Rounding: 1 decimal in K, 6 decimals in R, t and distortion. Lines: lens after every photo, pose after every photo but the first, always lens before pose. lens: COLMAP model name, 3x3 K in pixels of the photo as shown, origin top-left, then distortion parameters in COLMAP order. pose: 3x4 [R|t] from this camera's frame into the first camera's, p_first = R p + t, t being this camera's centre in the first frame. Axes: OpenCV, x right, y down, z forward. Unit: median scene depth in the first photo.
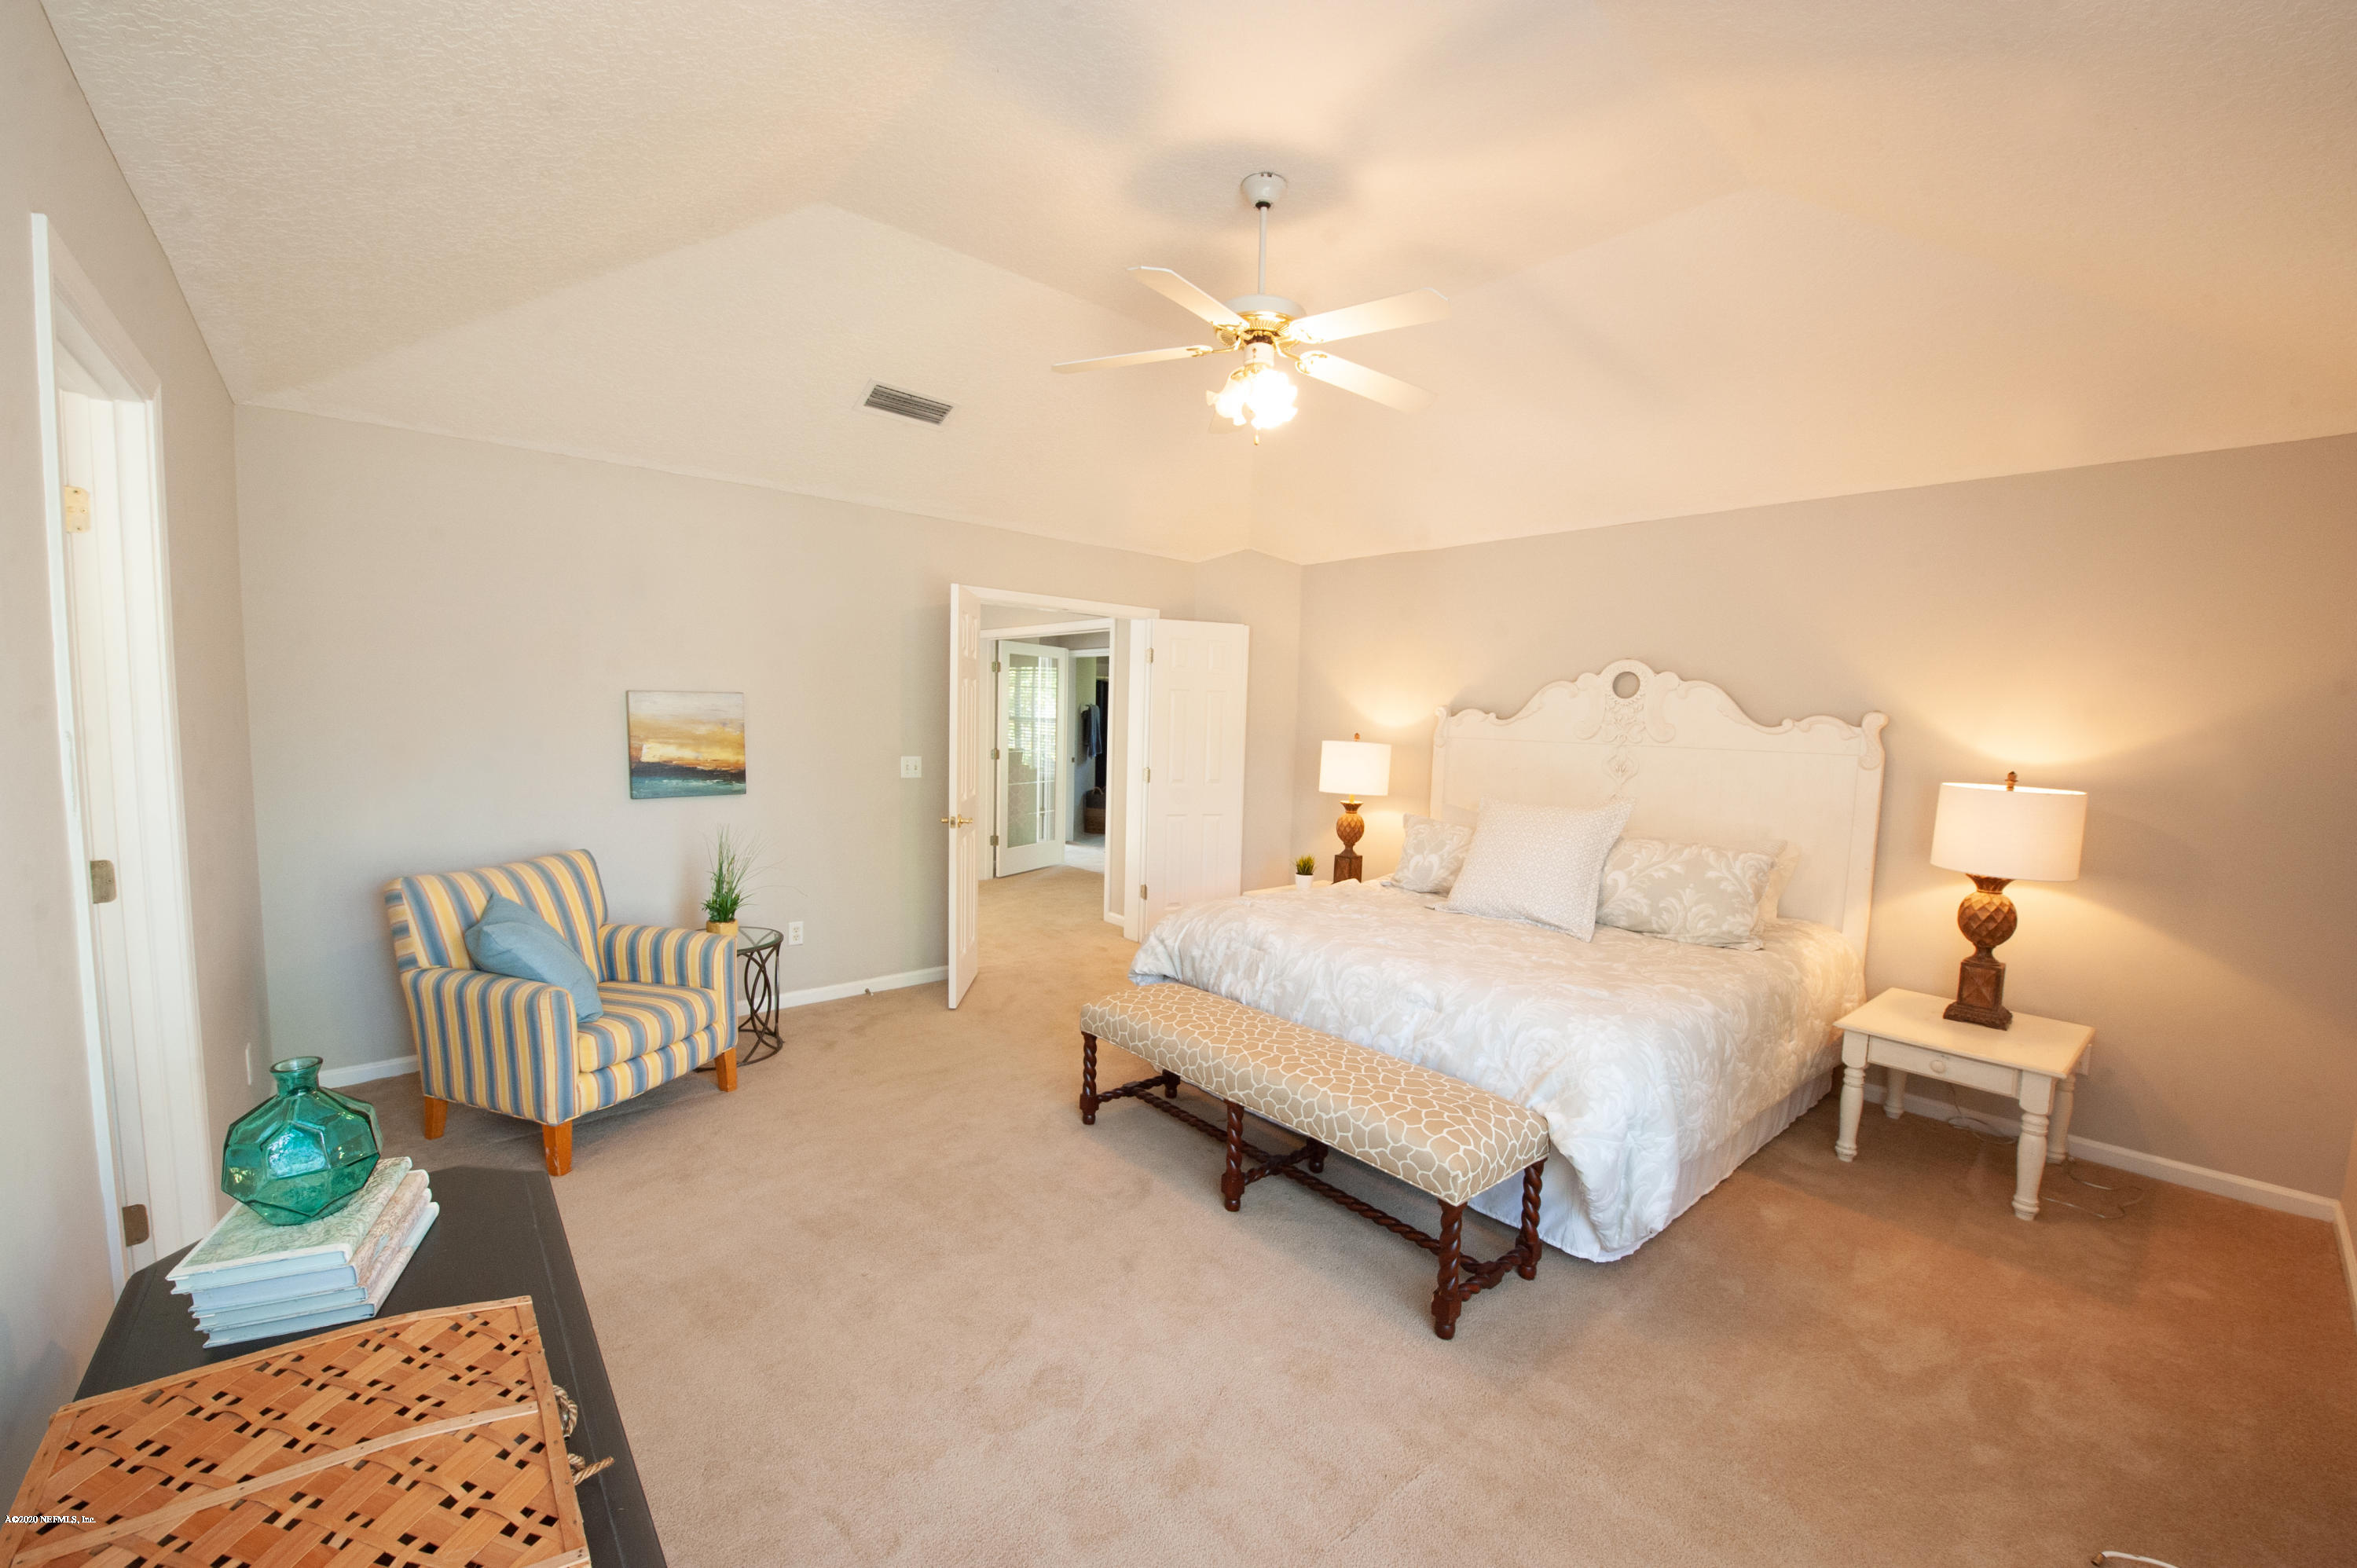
lens RADIAL K [[937.1, 0, 1176.3], [0, 937.1, 790.3], [0, 0, 1]] dist [-0.015229, -0.002674]
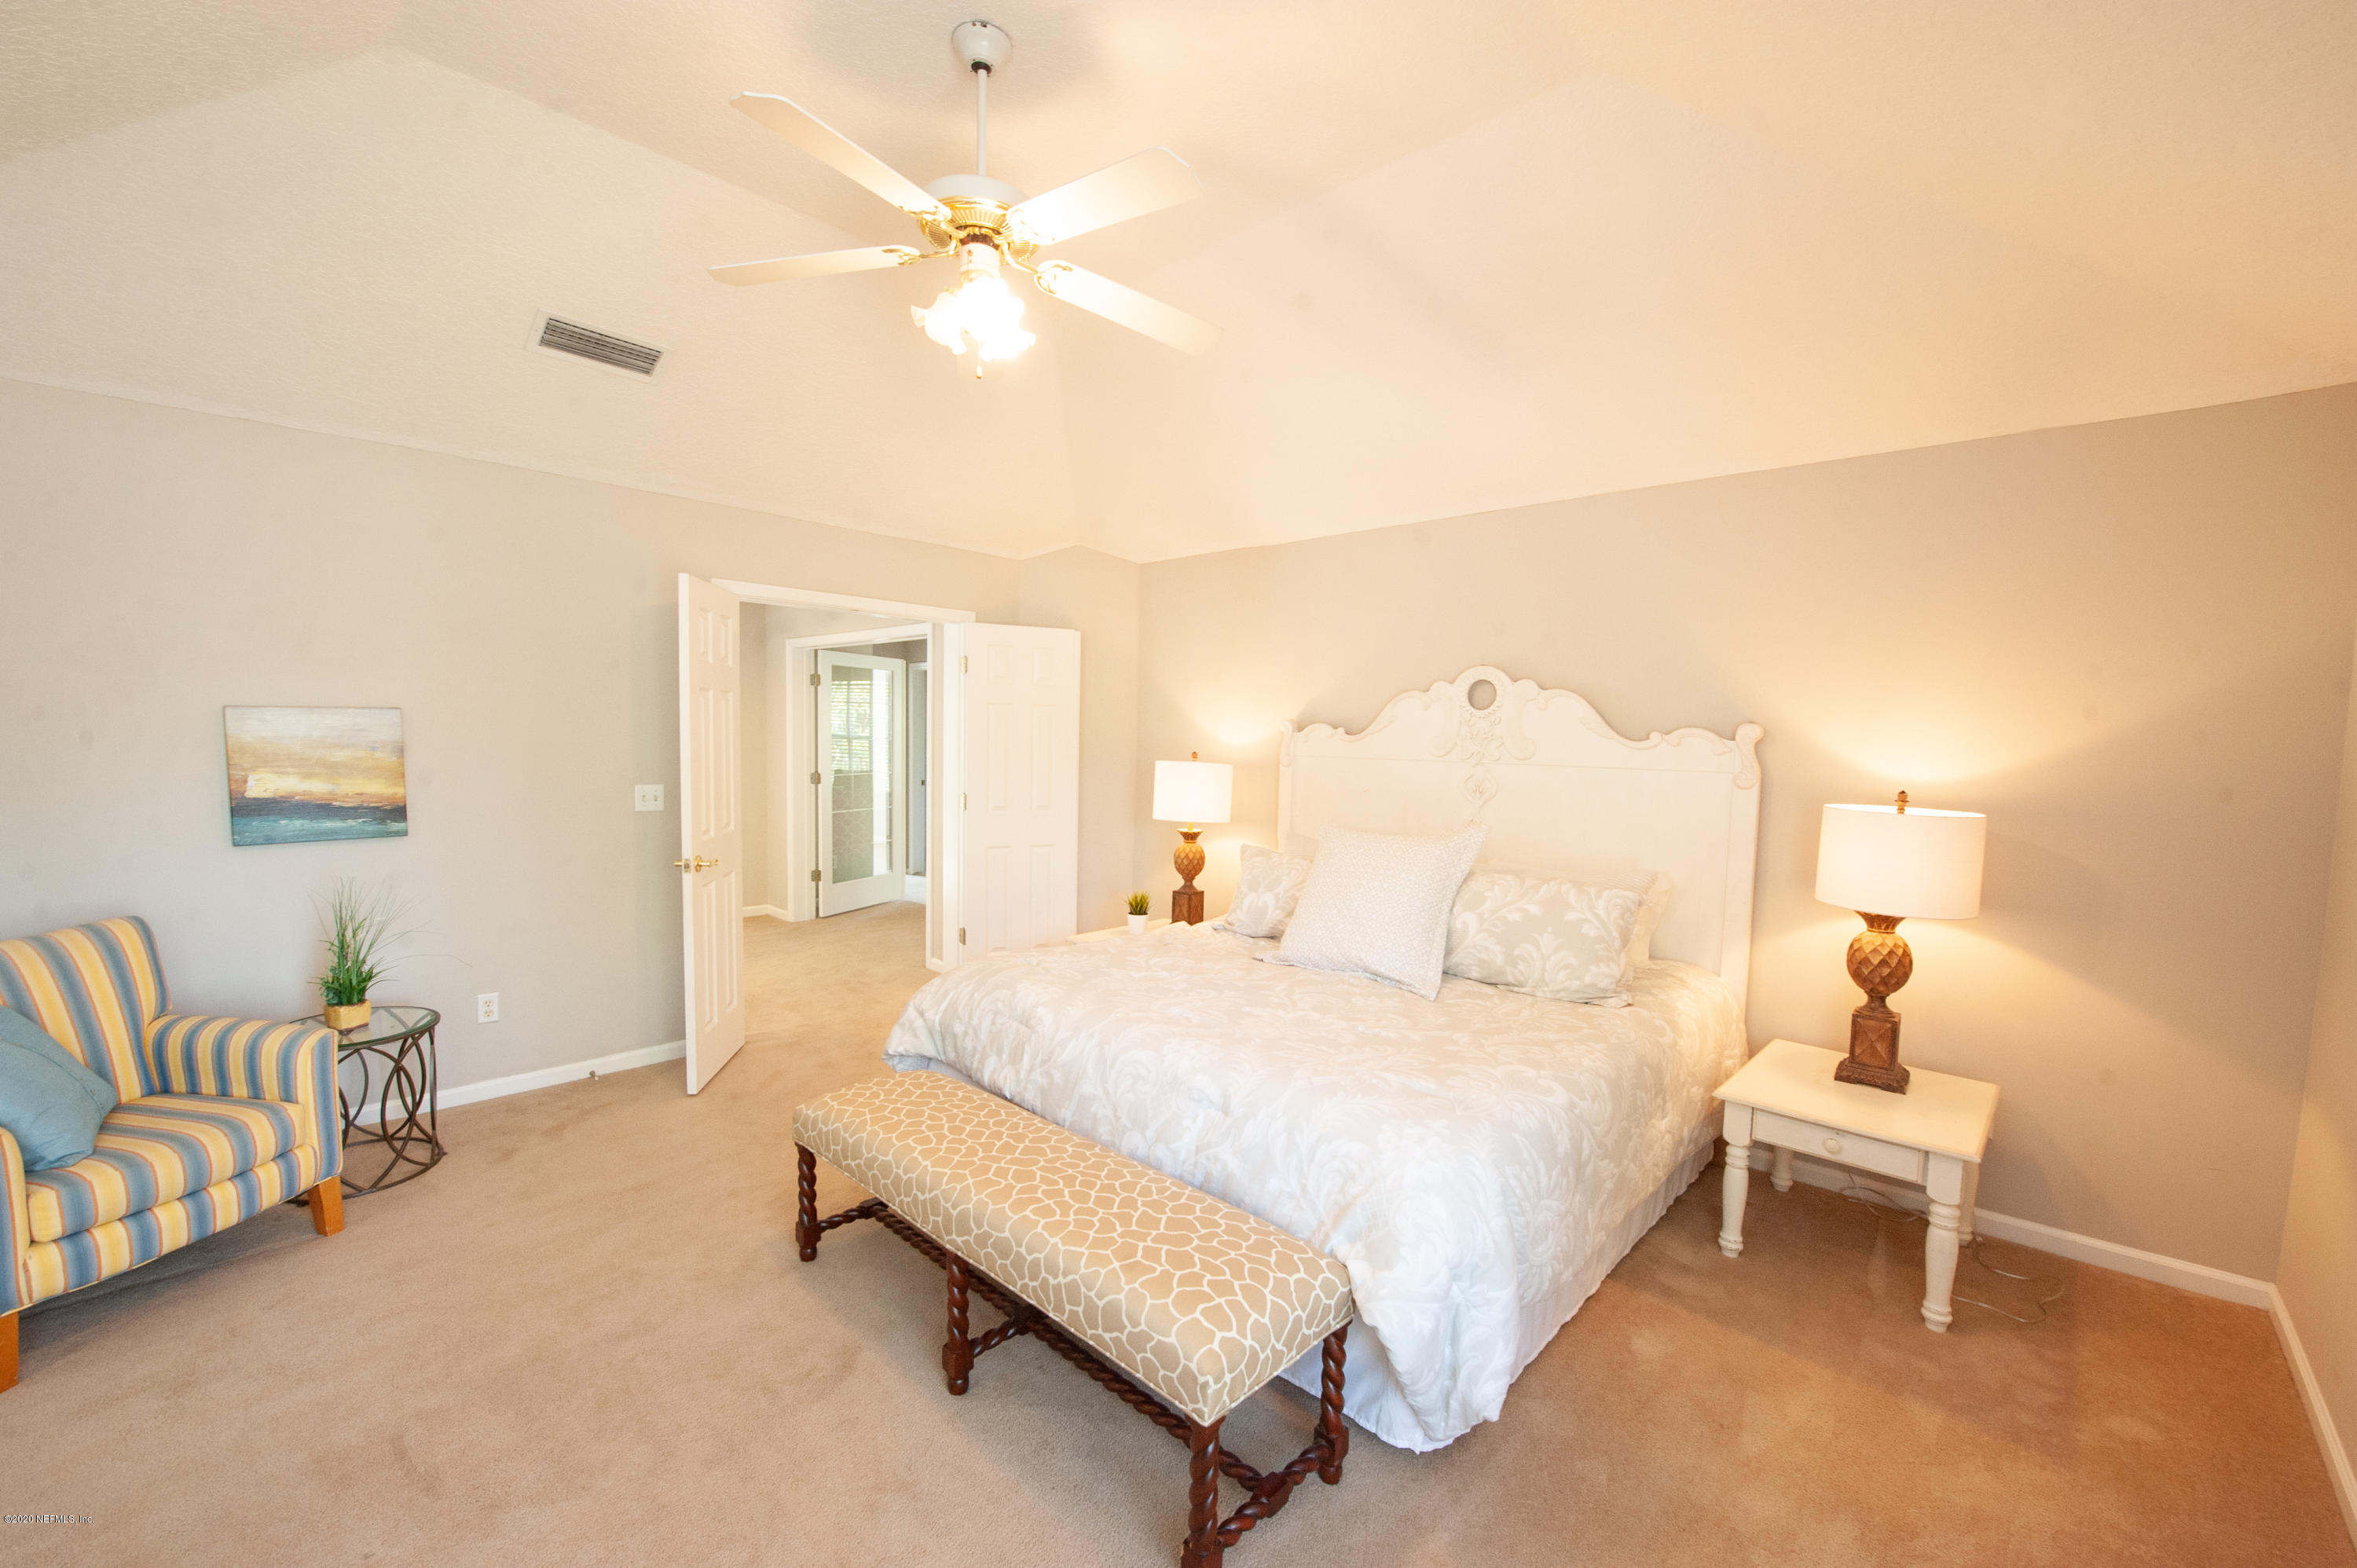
lens RADIAL K [[937.1, 0, 1181.6], [0, 937.1, 787.7], [0, 0, 1]] dist [-0.015229, -0.002674]
pose [[0.995115, -0.012297, 0.097951, 0.144611], [0.014466, 0.999665, -0.021468, -0.013092], [-0.097654, 0.022780, 0.994960, 0.194811]]
